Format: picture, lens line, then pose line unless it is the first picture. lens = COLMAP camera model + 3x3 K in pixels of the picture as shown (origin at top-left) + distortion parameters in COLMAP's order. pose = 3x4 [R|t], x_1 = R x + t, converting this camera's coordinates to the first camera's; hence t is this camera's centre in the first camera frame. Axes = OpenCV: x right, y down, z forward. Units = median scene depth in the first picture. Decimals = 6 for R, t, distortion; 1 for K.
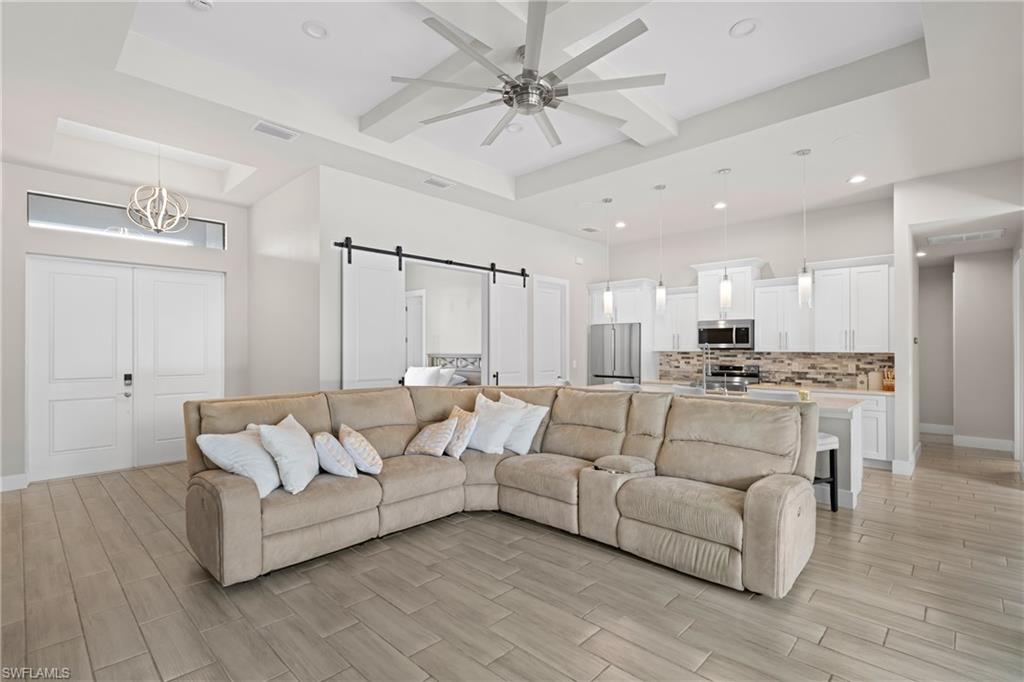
lens RADIAL K [[480.2, 0, 508.3], [0, 480.2, 345.7], [0, 0, 1]] dist [0.001664, 0.000320]
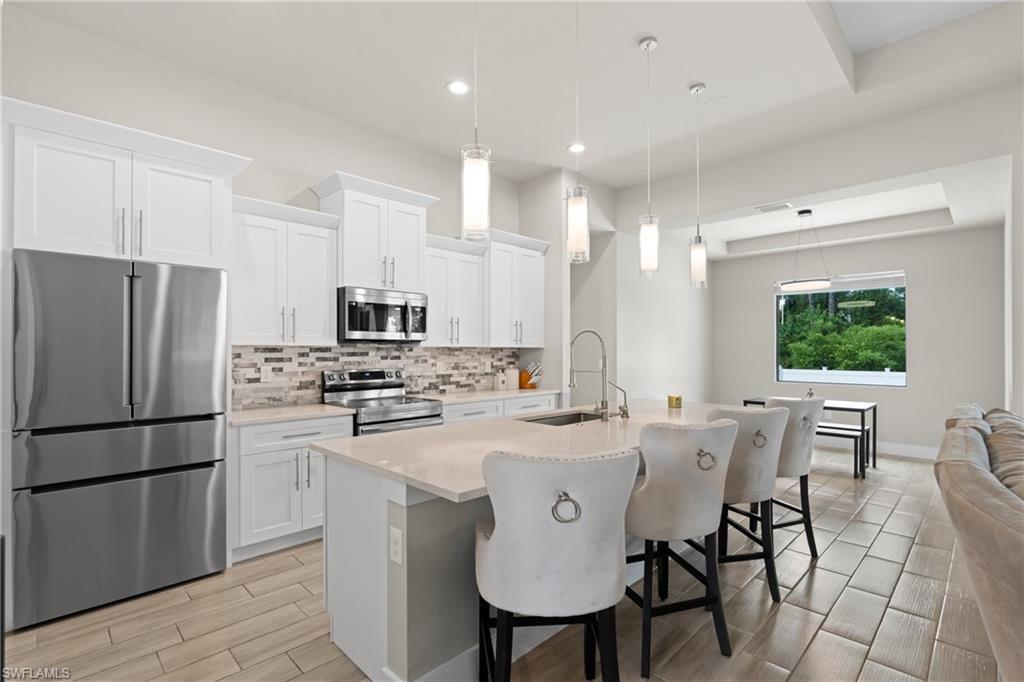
lens RADIAL K [[480.2, 0, 508.3], [0, 480.2, 345.7], [0, 0, 1]] dist [0.001664, 0.000320]
pose [[0.030295, 0.006809, 0.999518, -0.115716], [-0.006037, 0.999960, -0.006629, 0.015527], [-0.999523, -0.005833, 0.030335, 0.892755]]
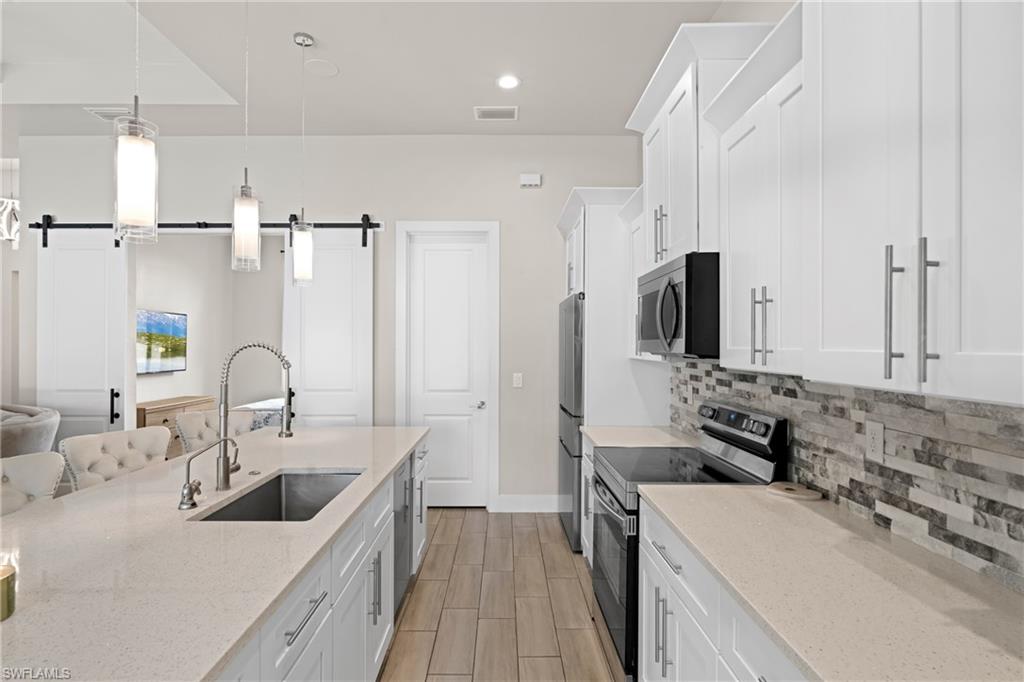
lens RADIAL K [[533.2, 0, 502.2], [0, 533.2, 344.6], [0, 0, 1]] dist [0.001564, 0.000532]
pose [[0.691694, -0.001675, -0.722189, 0.668502], [0.004224, 0.999990, 0.001725, -0.001941], [0.722178, -0.004244, 0.691694, 0.718727]]
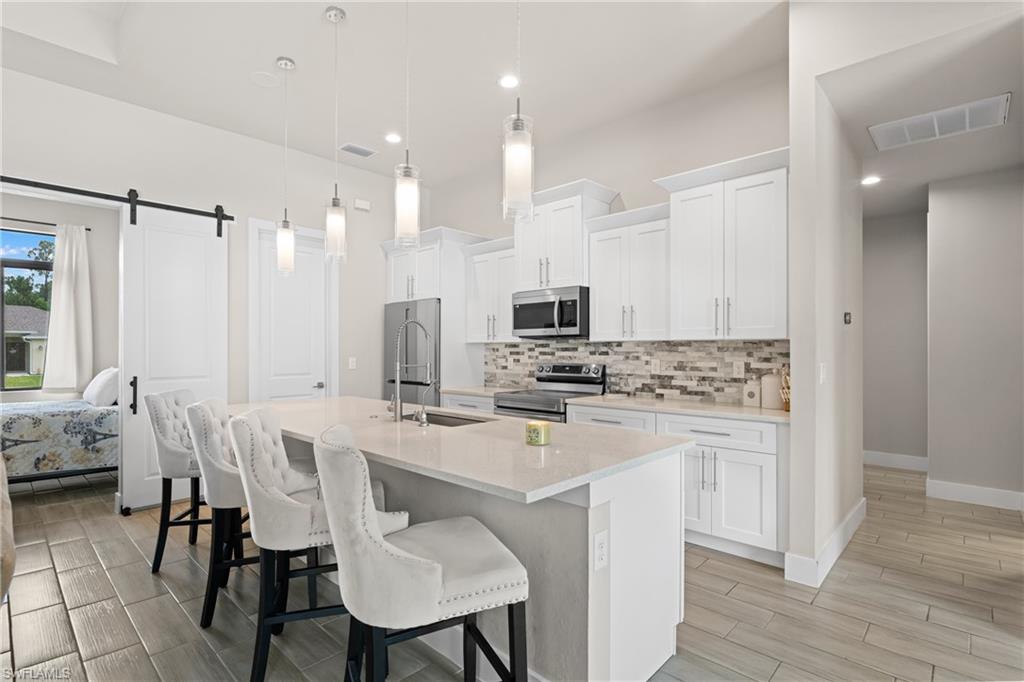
lens RADIAL K [[495.7, 0, 505.1], [0, 495.7, 346.7], [0, 0, 1]] dist [-0.001364, 0.000115]
pose [[0.999991, -0.003778, 0.001706, 0.420682], [0.003774, 0.999990, 0.002236, 0.017966], [-0.001714, -0.002229, 0.999996, 0.403882]]
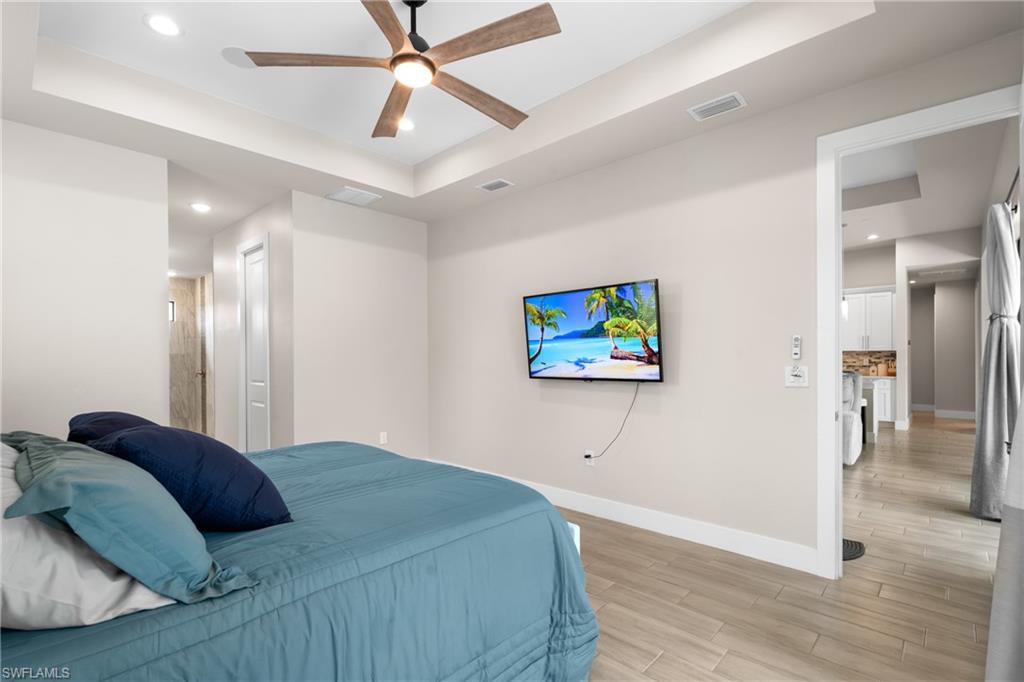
lens RADIAL K [[468.3, 0, 512.8], [0, 468.3, 357.1], [0, 0, 1]] dist [-0.001371, -0.000289]
pose [[0.999916, -0.006569, 0.011209, -0.353563], [0.006460, 0.999931, 0.009778, 0.011020], [-0.011272, -0.009705, 0.999889, -0.386595]]
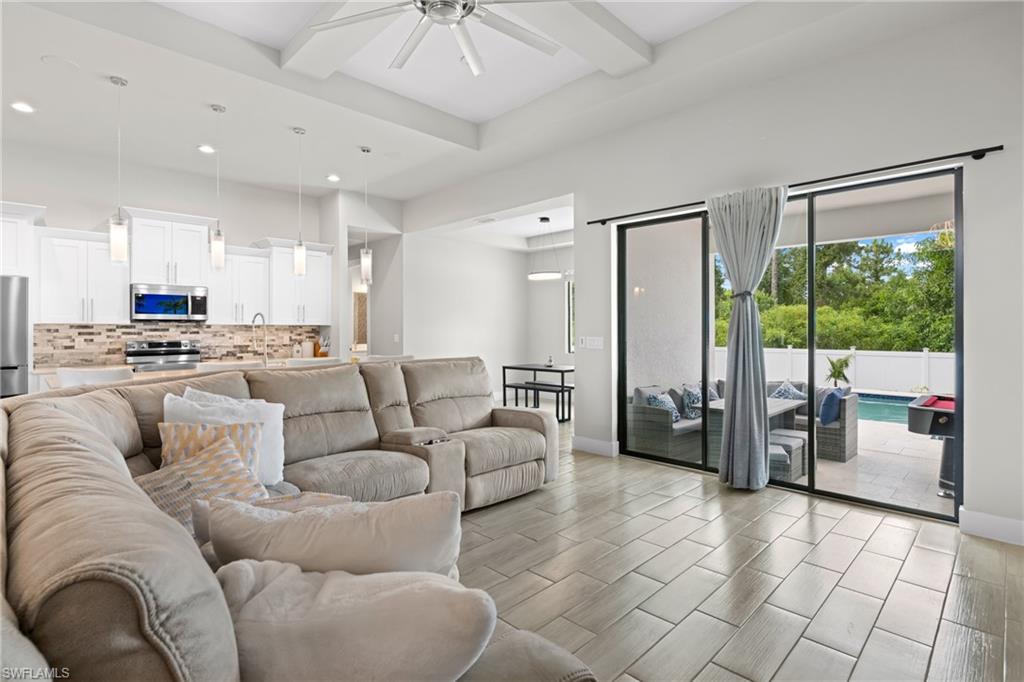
lens RADIAL K [[499.6, 0, 511.4], [0, 499.6, 327.7], [0, 0, 1]] dist [-0.003818, -0.001206]
pose [[0.021776, 0.002170, 0.999761, -0.401780], [-0.003549, 0.999992, -0.002093, 0.018991], [-0.999757, -0.003503, 0.021783, 0.434246]]
